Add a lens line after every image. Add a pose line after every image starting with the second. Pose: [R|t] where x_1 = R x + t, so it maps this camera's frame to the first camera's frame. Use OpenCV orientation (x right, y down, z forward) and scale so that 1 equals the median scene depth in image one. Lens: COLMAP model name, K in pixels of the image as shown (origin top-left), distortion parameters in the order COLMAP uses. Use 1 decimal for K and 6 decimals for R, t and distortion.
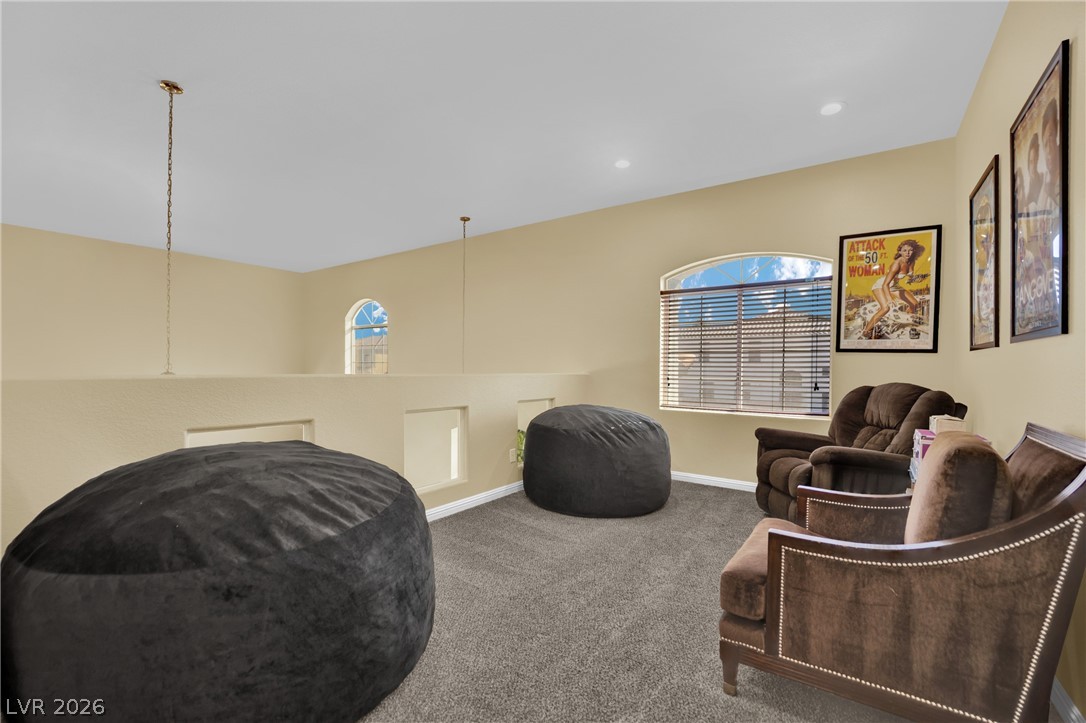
lens RADIAL K [[452.3, 0, 472.1], [0, 452.3, 366.4], [0, 0, 1]] dist [-0.023854, 0.000425]
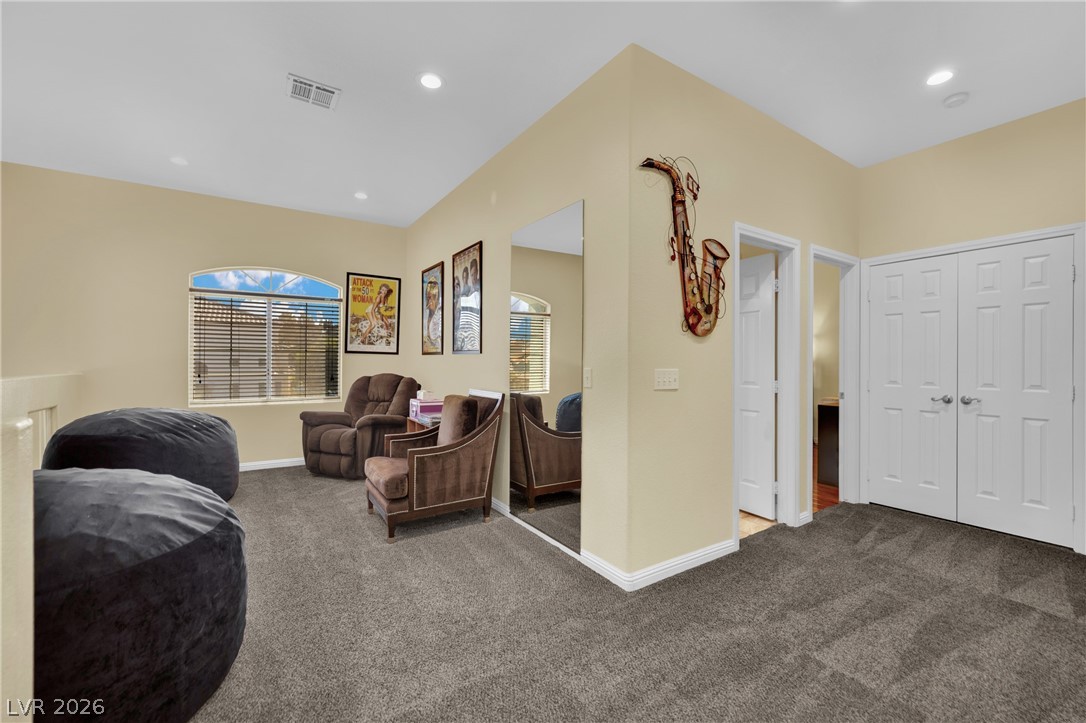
lens RADIAL K [[438.9, 0, 554.5], [0, 438.9, 359.5], [0, 0, 1]] dist [-0.020568, -0.000004]
pose [[0.313107, -0.005042, 0.949705, -0.333151], [0.003493, 0.999985, 0.004157, -0.016284], [-0.949712, 0.002016, 0.313120, -0.083389]]
